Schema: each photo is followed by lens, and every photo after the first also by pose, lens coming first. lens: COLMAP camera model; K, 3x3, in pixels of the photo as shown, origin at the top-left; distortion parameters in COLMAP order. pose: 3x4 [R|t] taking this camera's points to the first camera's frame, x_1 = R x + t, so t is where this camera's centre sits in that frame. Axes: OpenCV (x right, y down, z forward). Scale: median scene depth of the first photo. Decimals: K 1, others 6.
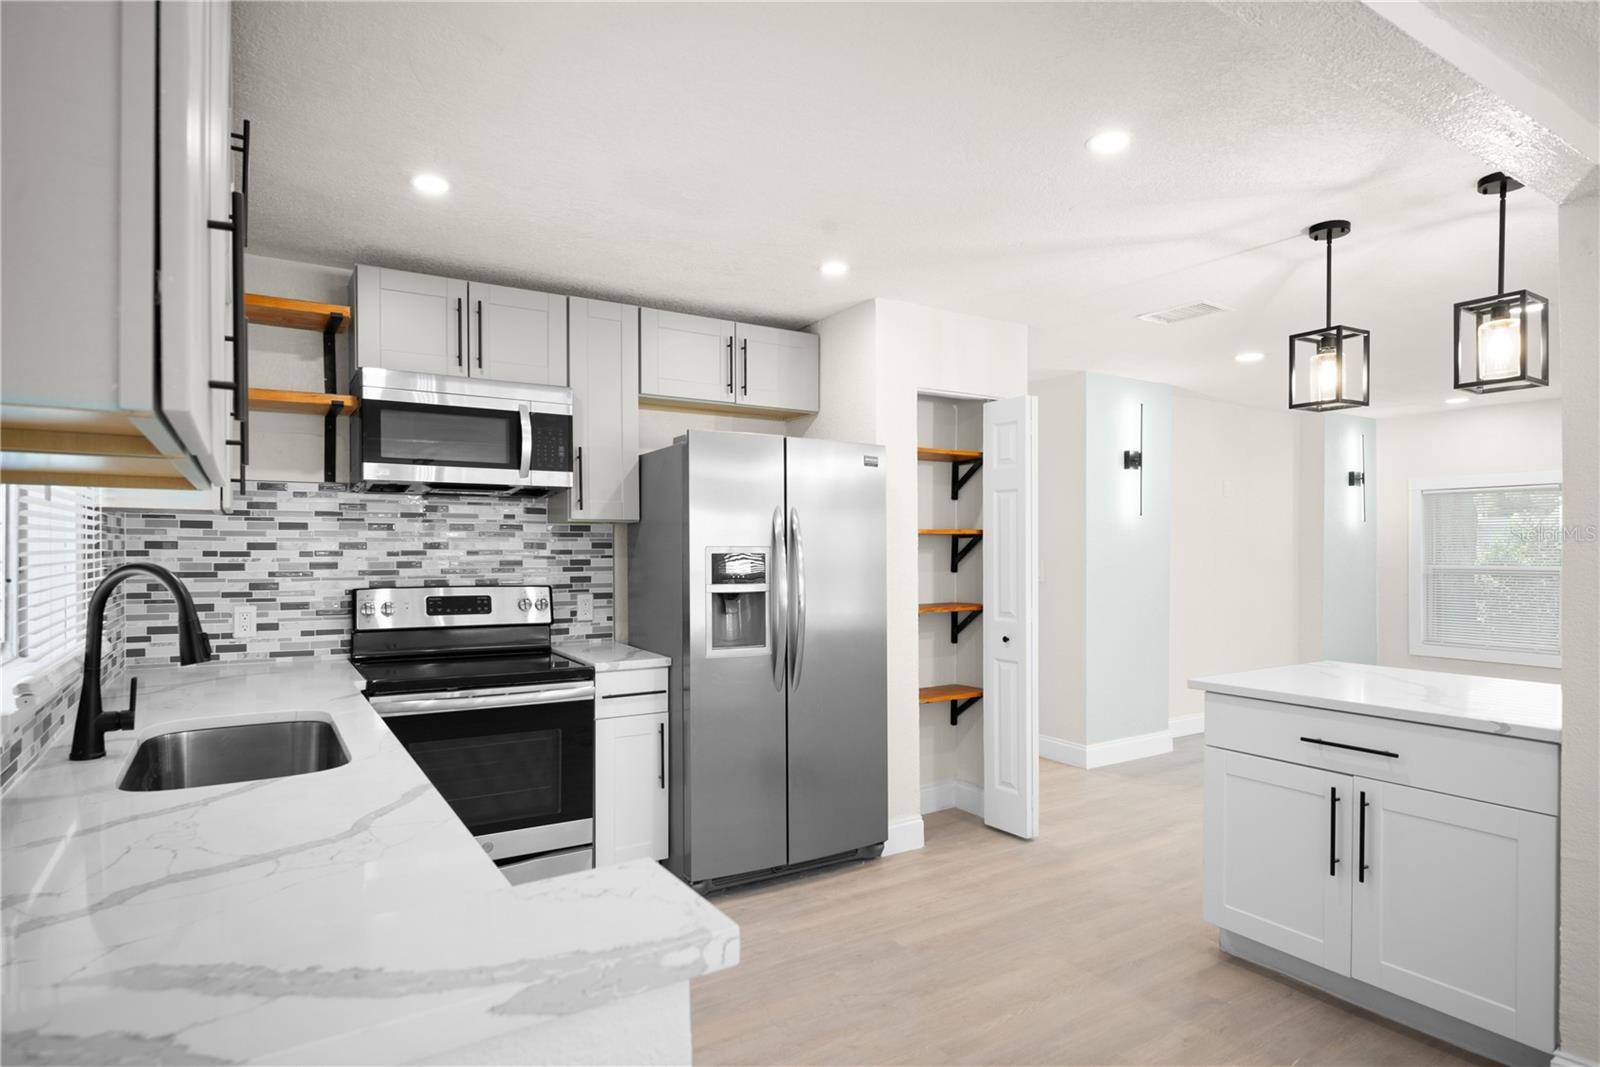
lens RADIAL K [[864.9, 0, 796.8], [0, 864.9, 551.7], [0, 0, 1]] dist [-0.003201, -0.000413]
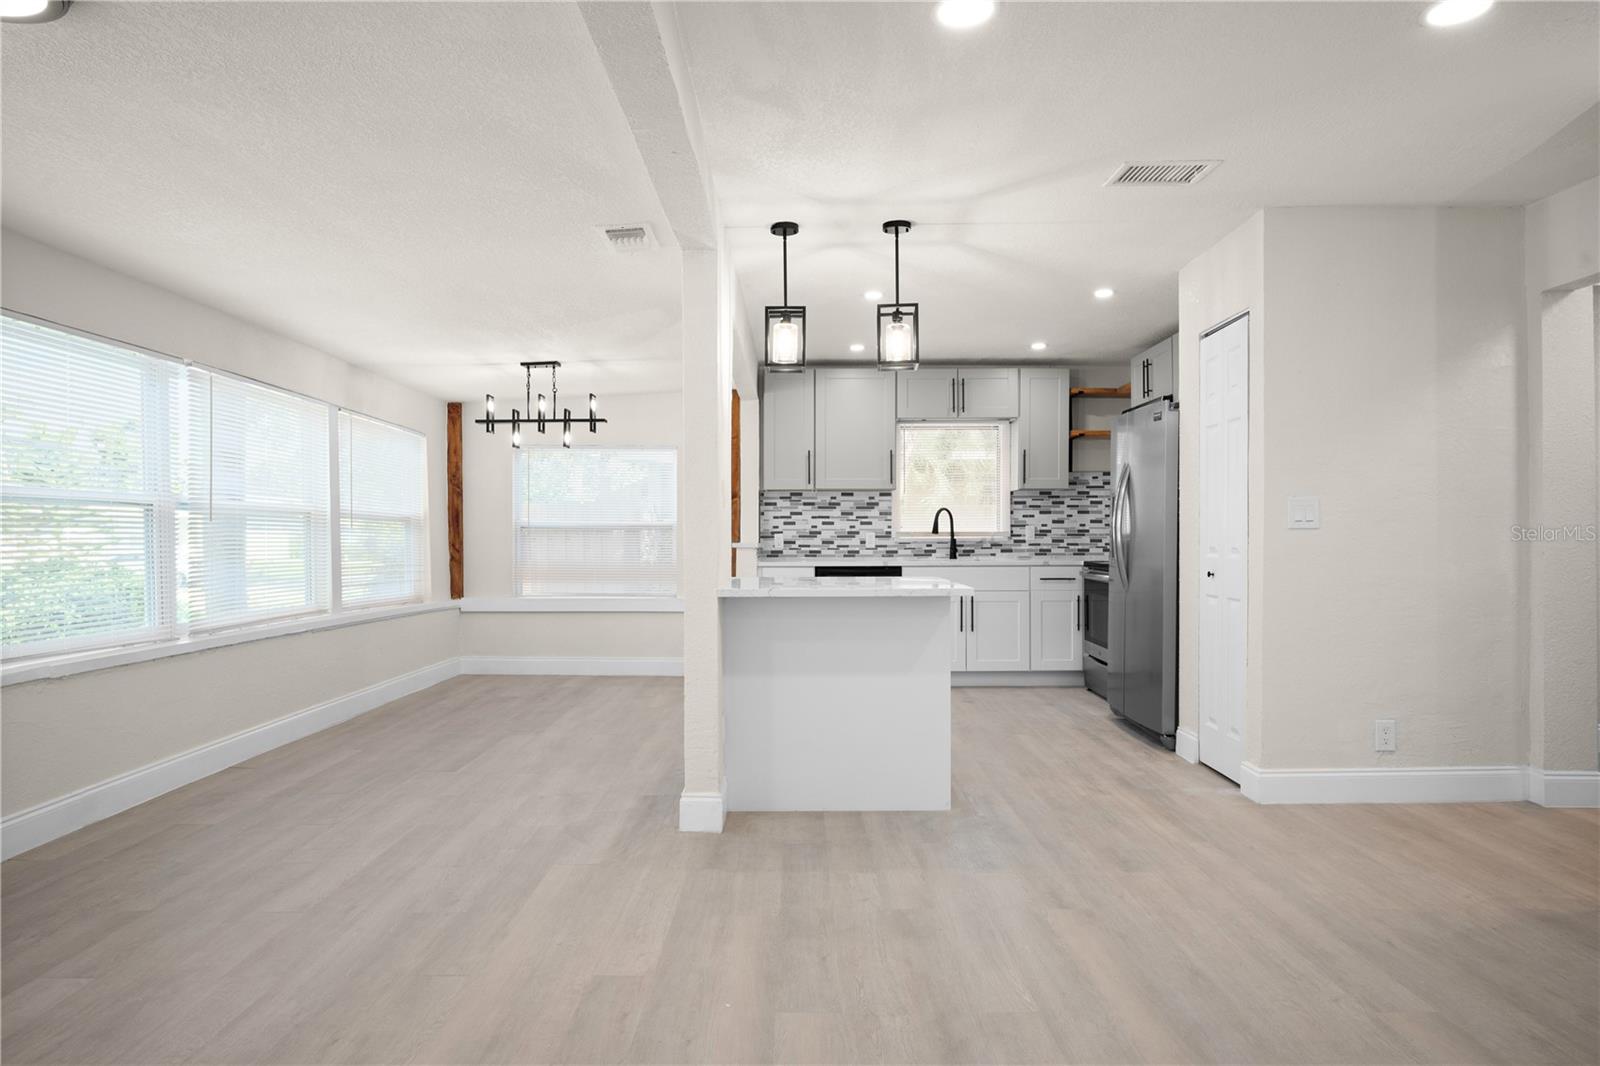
lens RADIAL K [[947.8, 0, 803.8], [0, 947.8, 537.8], [0, 0, 1]] dist [-0.001592, -0.000162]
pose [[-0.532636, 0.004531, -0.846332, 1.592716], [-0.000648, 0.999983, 0.005761, 0.063339], [0.846344, 0.003617, -0.532625, 1.388149]]
